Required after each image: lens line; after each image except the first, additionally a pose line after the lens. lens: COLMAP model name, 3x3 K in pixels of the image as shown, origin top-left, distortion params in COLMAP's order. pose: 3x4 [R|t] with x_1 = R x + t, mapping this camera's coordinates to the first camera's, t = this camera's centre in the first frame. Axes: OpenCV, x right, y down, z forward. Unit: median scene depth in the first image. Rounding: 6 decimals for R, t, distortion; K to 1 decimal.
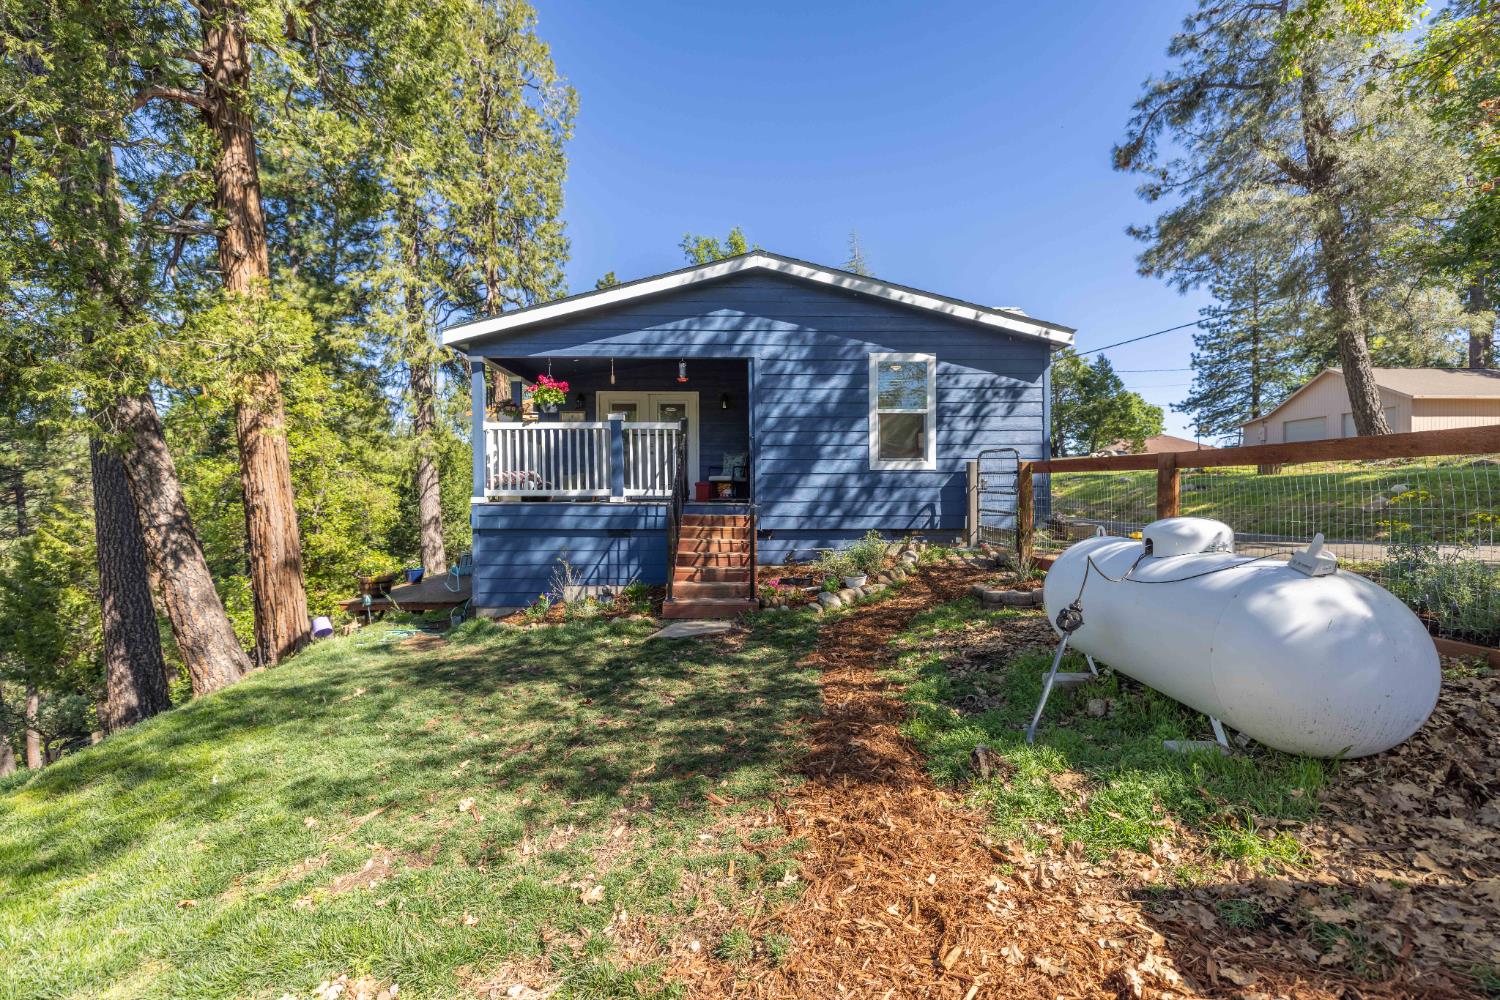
lens RADIAL K [[626.3, 0, 747.8], [0, 626.3, 497.3], [0, 0, 1]] dist [0.005167, -0.000125]
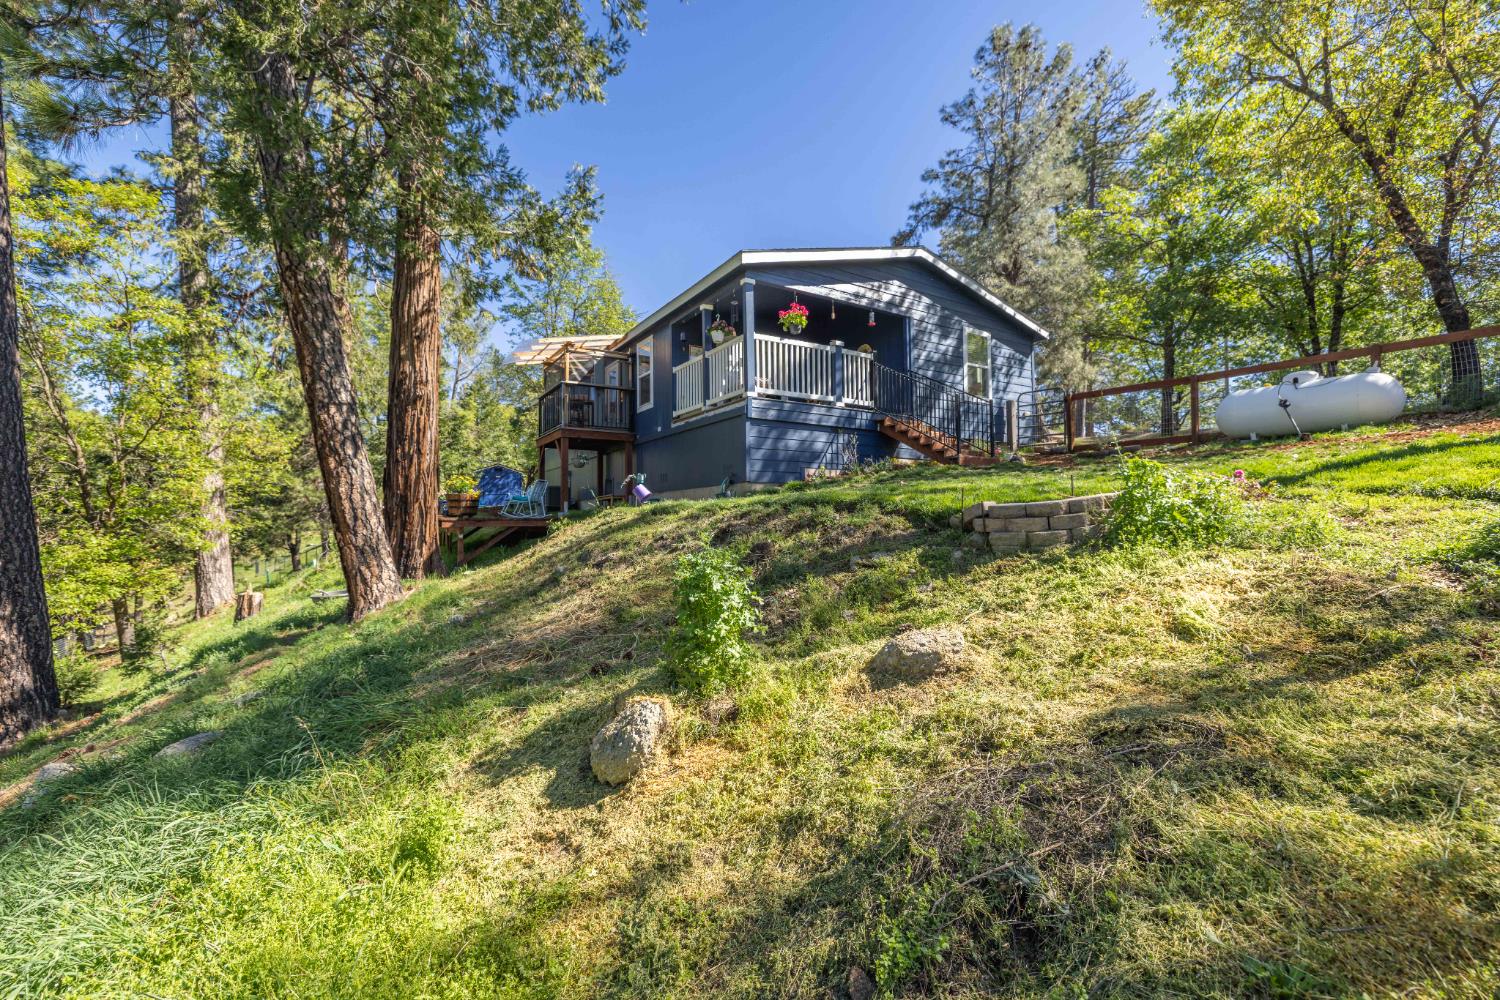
lens RADIAL K [[626.3, 0, 754.7], [0, 626.3, 494.7], [0, 0, 1]] dist [0.005167, -0.000125]
pose [[0.850031, 0.015230, 0.526512, -0.908803], [0.011059, 0.998846, -0.046746, 0.218970], [-0.526616, 0.045558, 0.848882, -0.031084]]
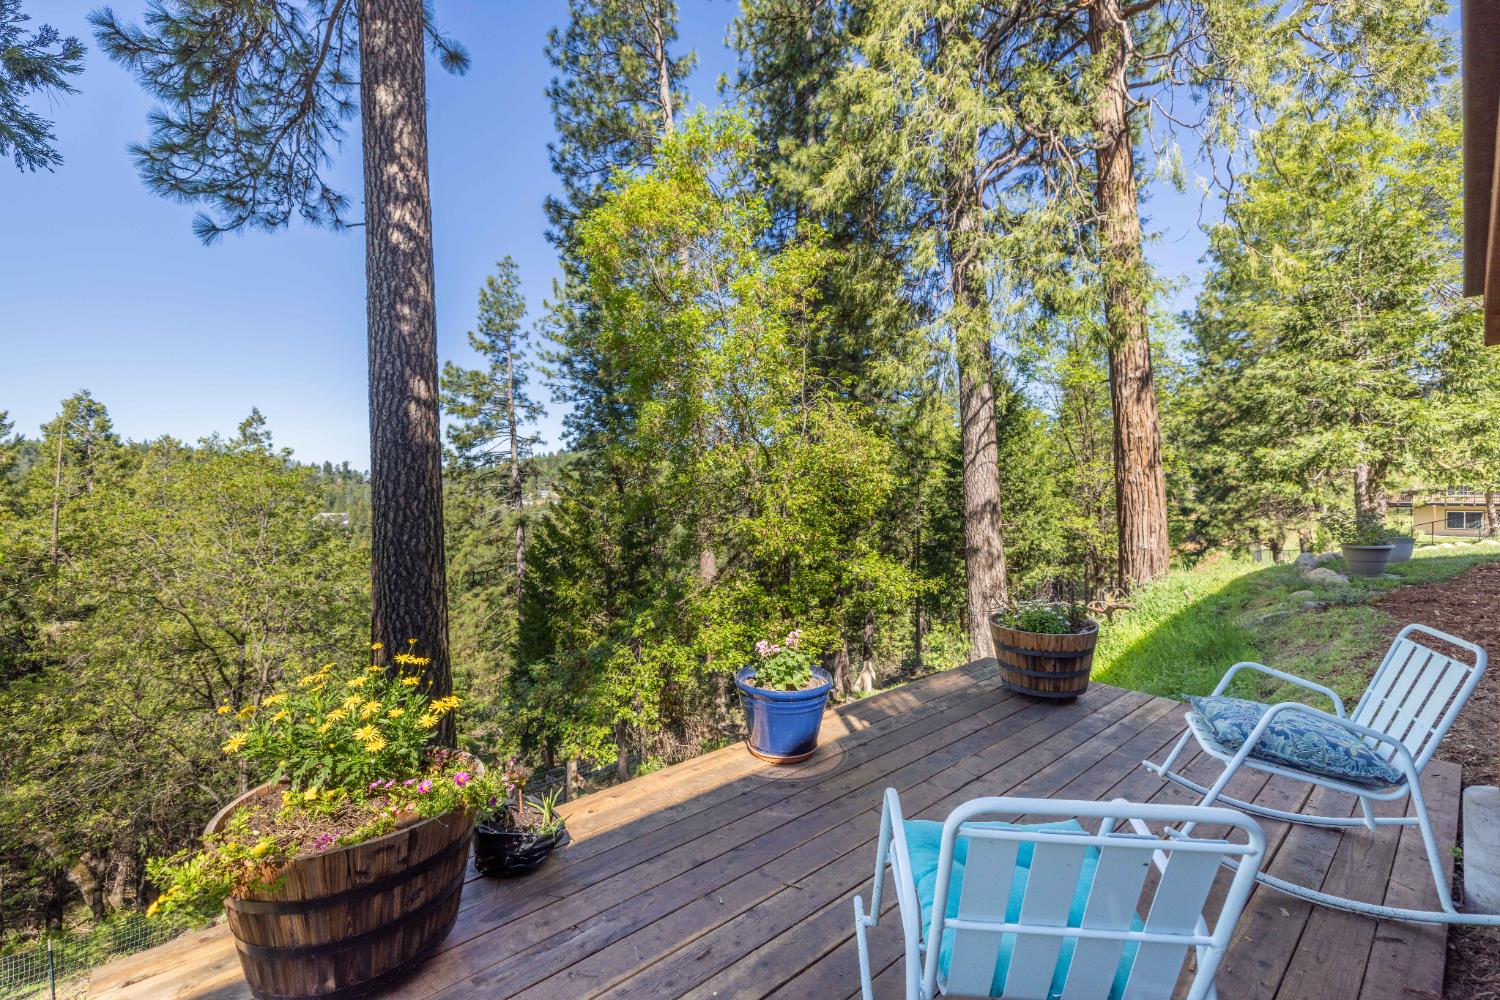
lens RADIAL K [[626.3, 0, 759.9], [0, 626.3, 495.8], [0, 0, 1]] dist [0.005167, -0.000125]
pose [[0.656342, 0.001580, -0.754462, -0.554672], [-0.002378, 0.999997, 0.000025, 0.074476], [0.754460, 0.001778, 0.656343, 1.258144]]
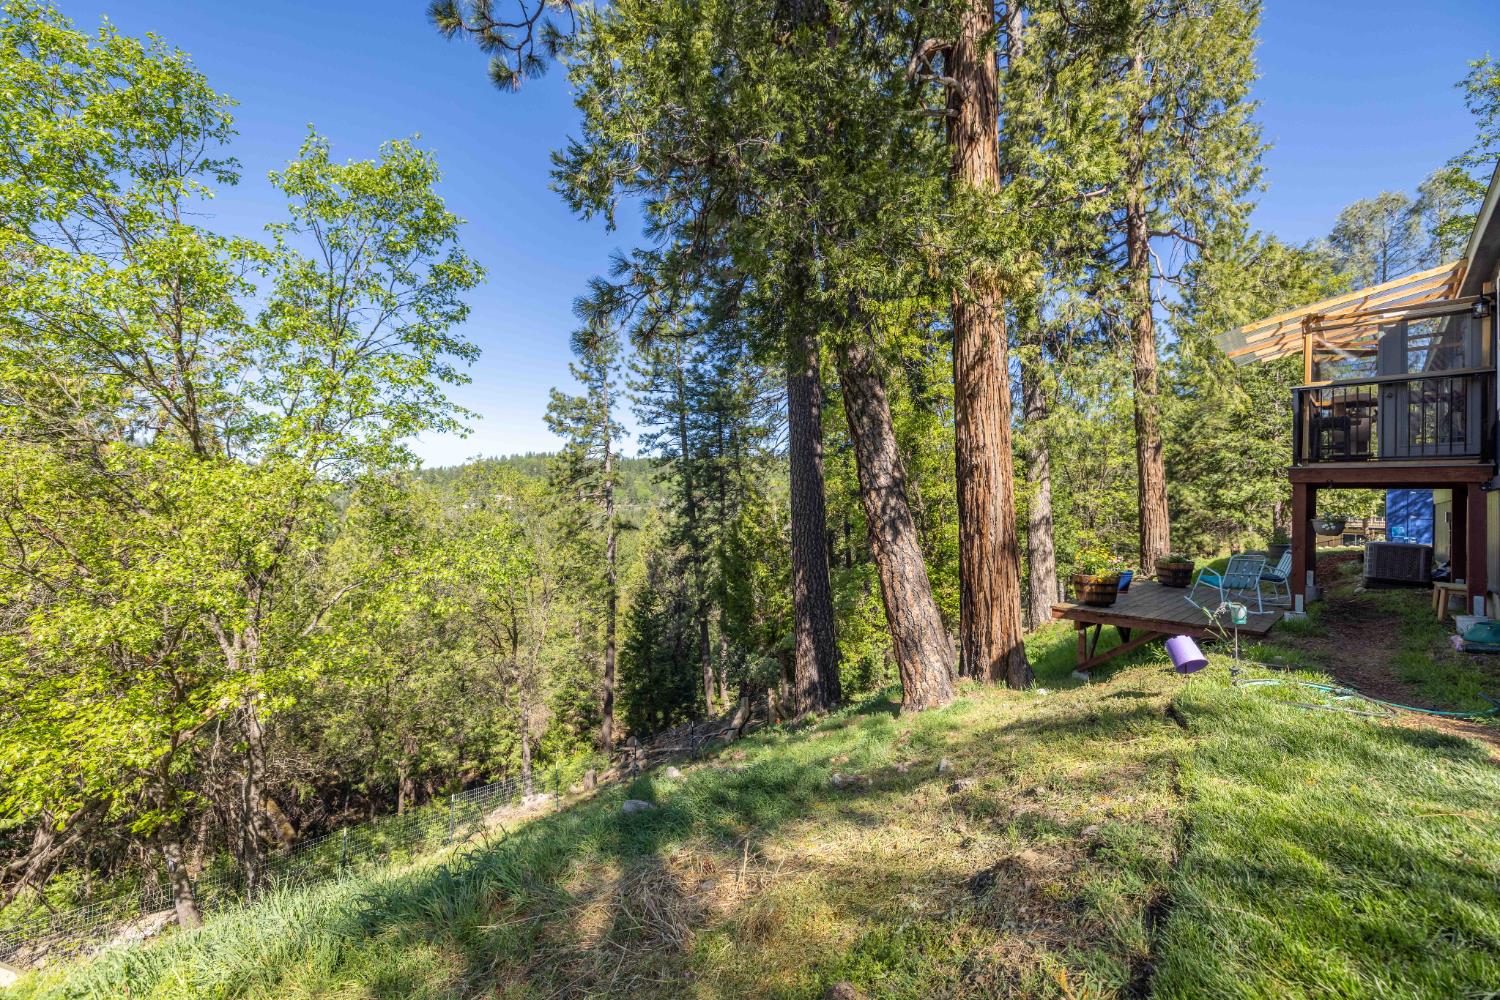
lens RADIAL K [[626.3, 0, 754.1], [0, 626.3, 496.0], [0, 0, 1]] dist [0.005167, -0.000125]
pose [[0.706624, 0.008135, -0.707542, -0.465918], [-0.027488, 0.999495, -0.015961, 0.074100], [0.707055, 0.030728, 0.706491, 0.294239]]
